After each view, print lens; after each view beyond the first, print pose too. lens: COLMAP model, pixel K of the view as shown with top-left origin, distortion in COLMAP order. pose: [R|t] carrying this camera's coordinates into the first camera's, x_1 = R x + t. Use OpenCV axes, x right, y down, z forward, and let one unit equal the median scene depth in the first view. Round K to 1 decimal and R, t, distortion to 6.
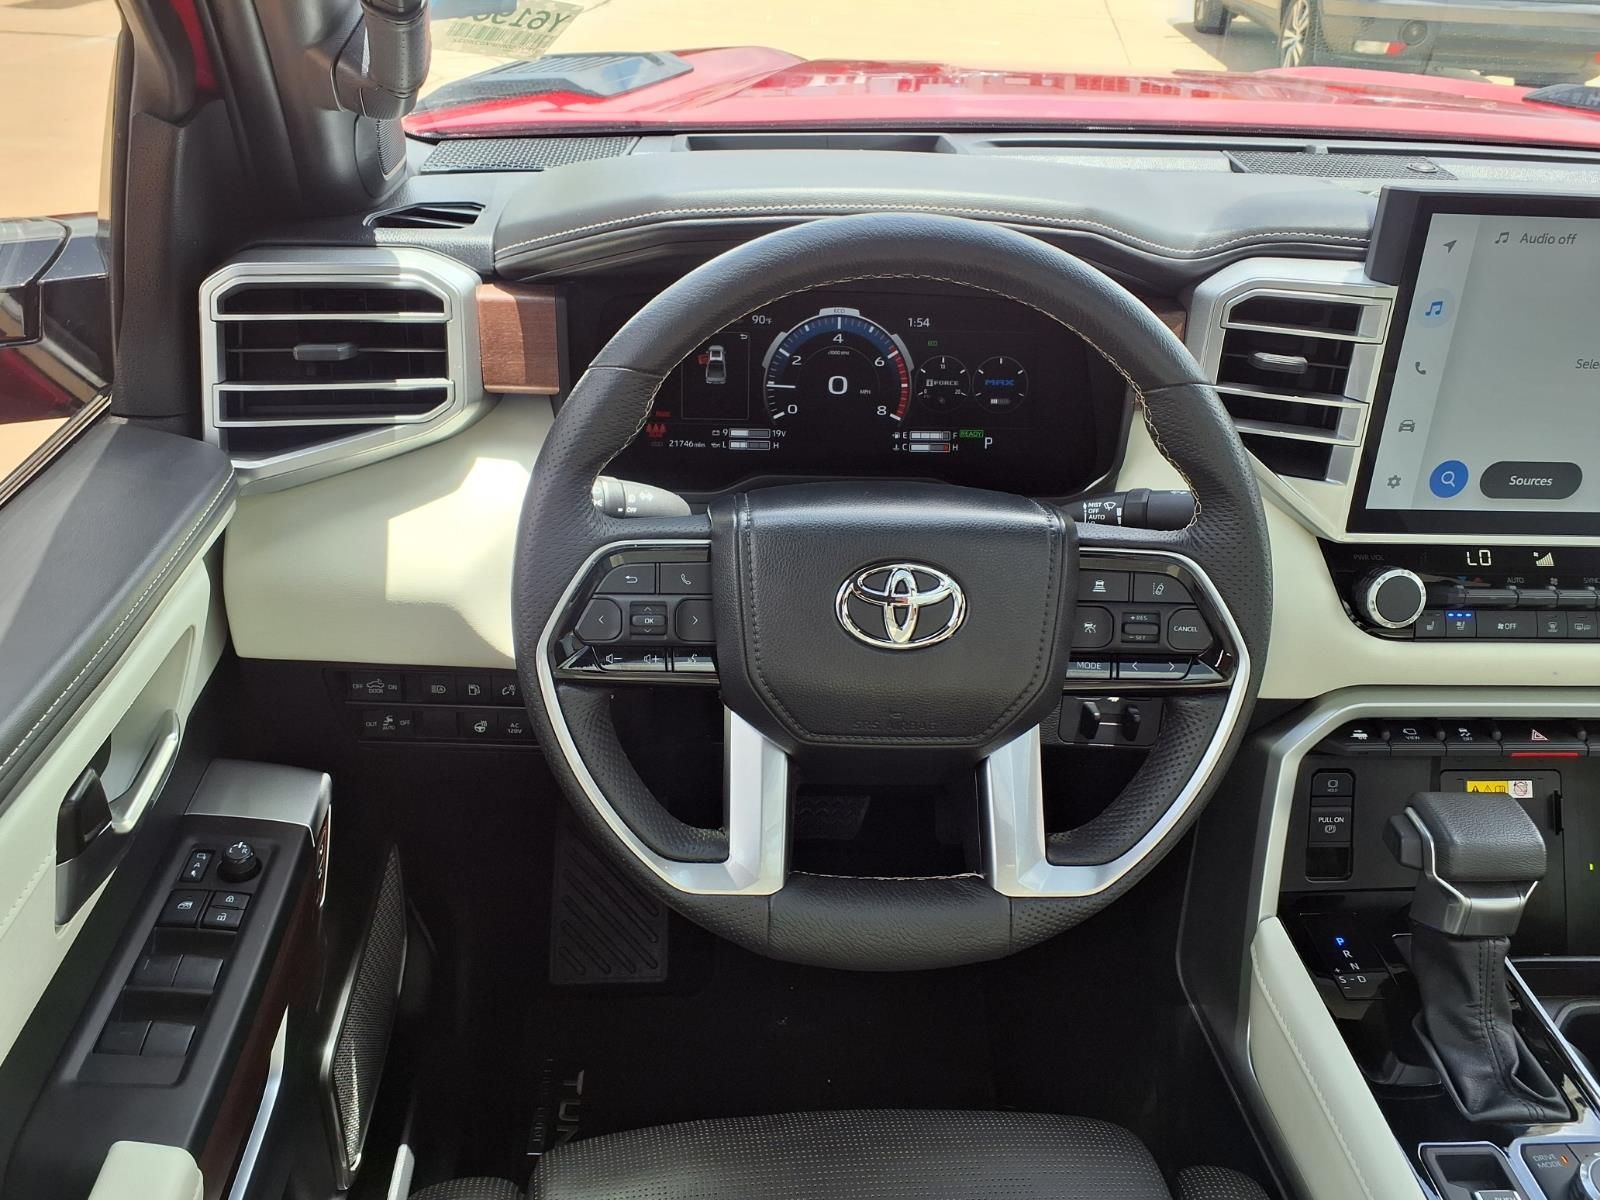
lens RADIAL K [[1279.3, 0, 800.0], [0, 1279.3, 600.0], [0, 0, 1]] dist [0.143346, -0.301429]
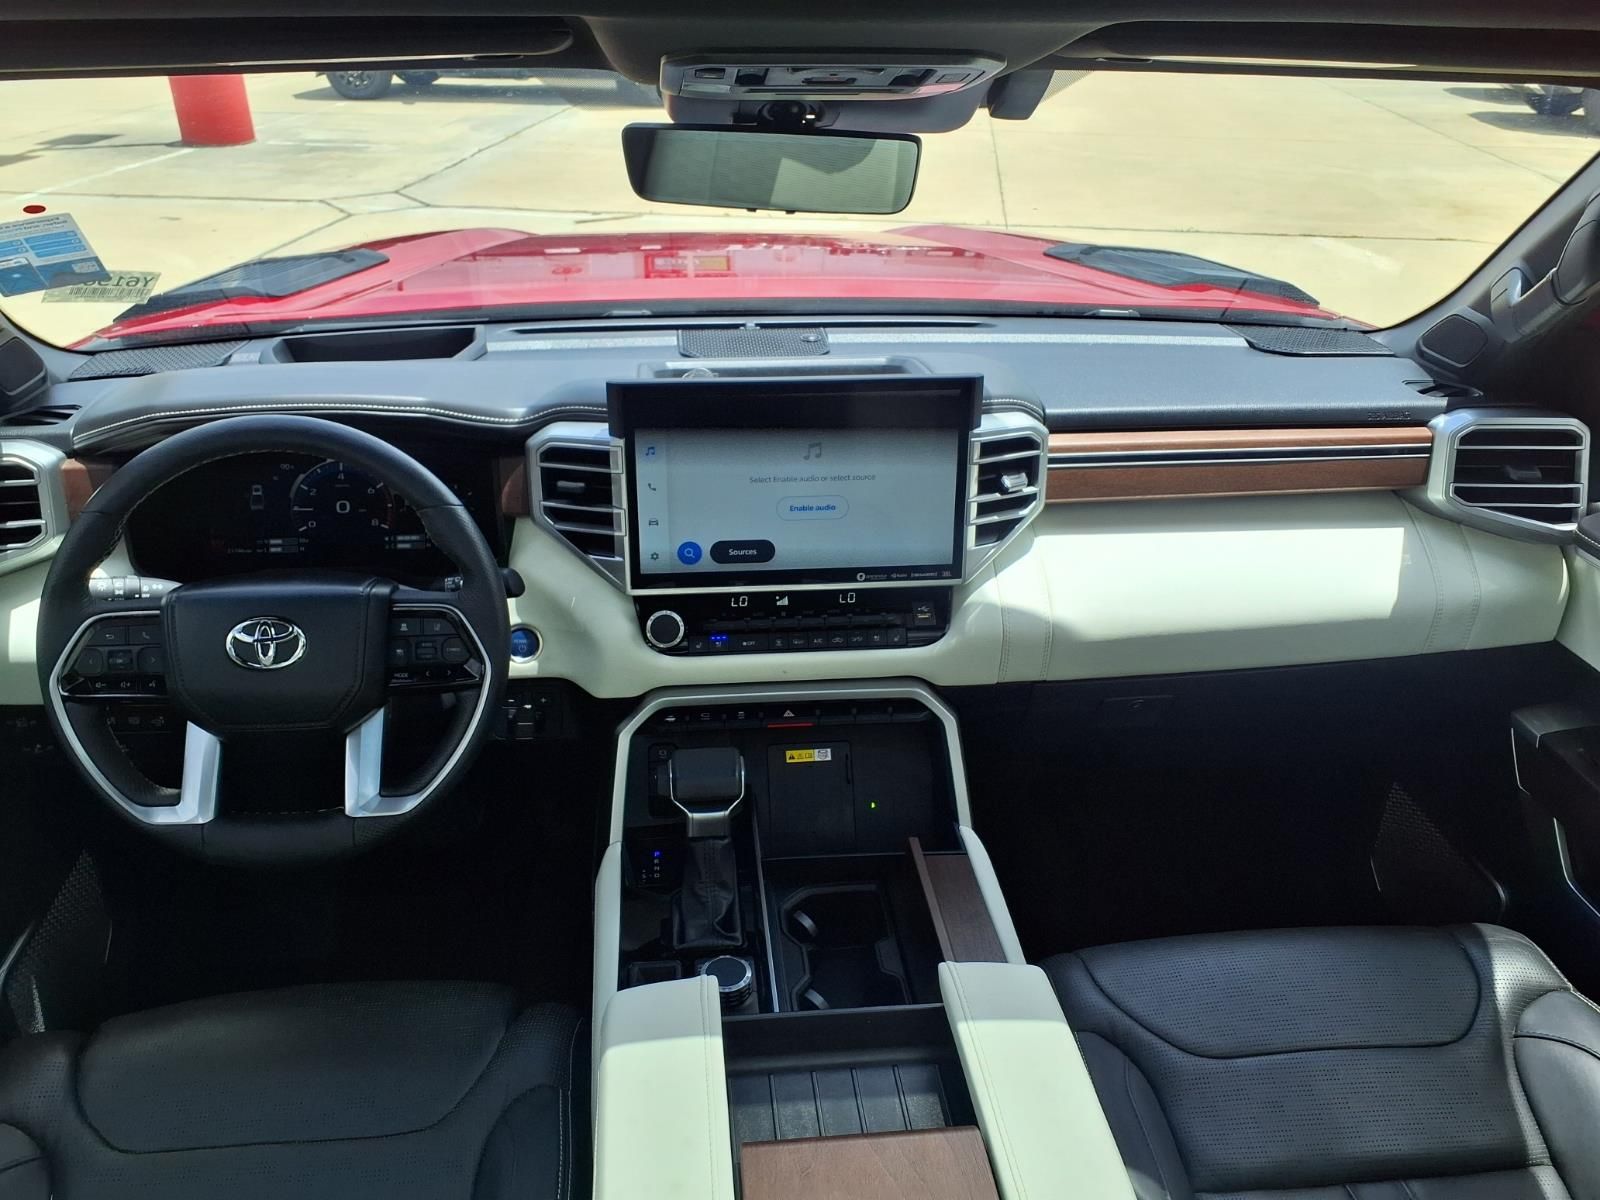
lens RADIAL K [[1283.7, 0, 800.0], [0, 1283.7, 600.0], [0, 0, 1]] dist [0.146354, -0.216664]
pose [[0.998831, -0.048324, 0.001421, 0.631267], [0.048314, 0.996693, -0.065344, 0.075280], [0.001741, 0.065336, 0.997862, -0.581499]]
